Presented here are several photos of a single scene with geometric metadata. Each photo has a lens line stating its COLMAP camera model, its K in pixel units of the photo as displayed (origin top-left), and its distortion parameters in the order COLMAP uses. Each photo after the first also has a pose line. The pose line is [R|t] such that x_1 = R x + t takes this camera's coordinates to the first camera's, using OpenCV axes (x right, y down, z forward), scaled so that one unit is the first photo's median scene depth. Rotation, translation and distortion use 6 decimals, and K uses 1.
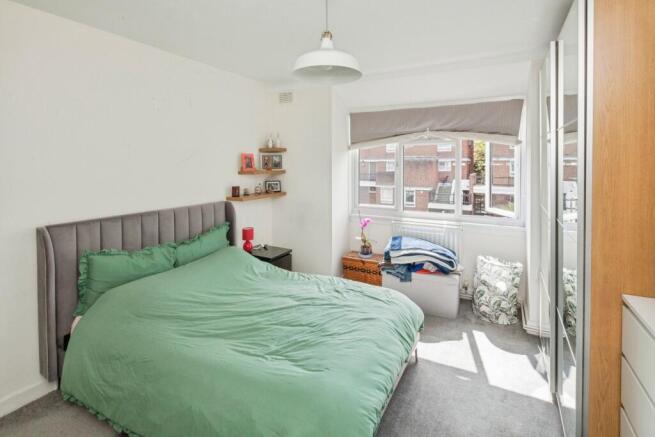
lens RADIAL K [[326.6, 0, 324.1], [0, 326.6, 167.4], [0, 0, 1]] dist [-0.000278, -0.000874]
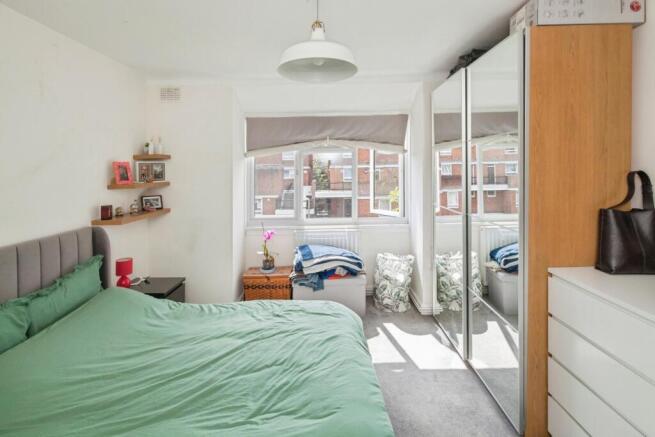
lens RADIAL K [[325.0, 0, 327.3], [0, 325.0, 170.4], [0, 0, 1]] dist [0.005064, -0.005918]
pose [[0.879439, -0.014986, 0.475776, -0.199411], [0.023235, 0.999664, -0.011459, -0.002299], [-0.475445, 0.021132, 0.879492, 0.115386]]
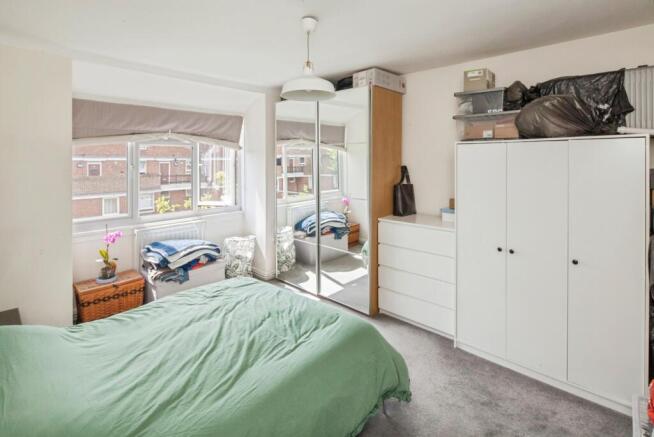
lens RADIAL K [[324.0, 0, 329.2], [0, 324.0, 154.6], [0, 0, 1]] dist [0.000182, -0.001744]
pose [[0.244260, 0.017266, 0.969556, -0.638019], [0.019699, 0.999547, -0.022763, -0.012020], [-0.969510, 0.024659, 0.243809, 0.327615]]
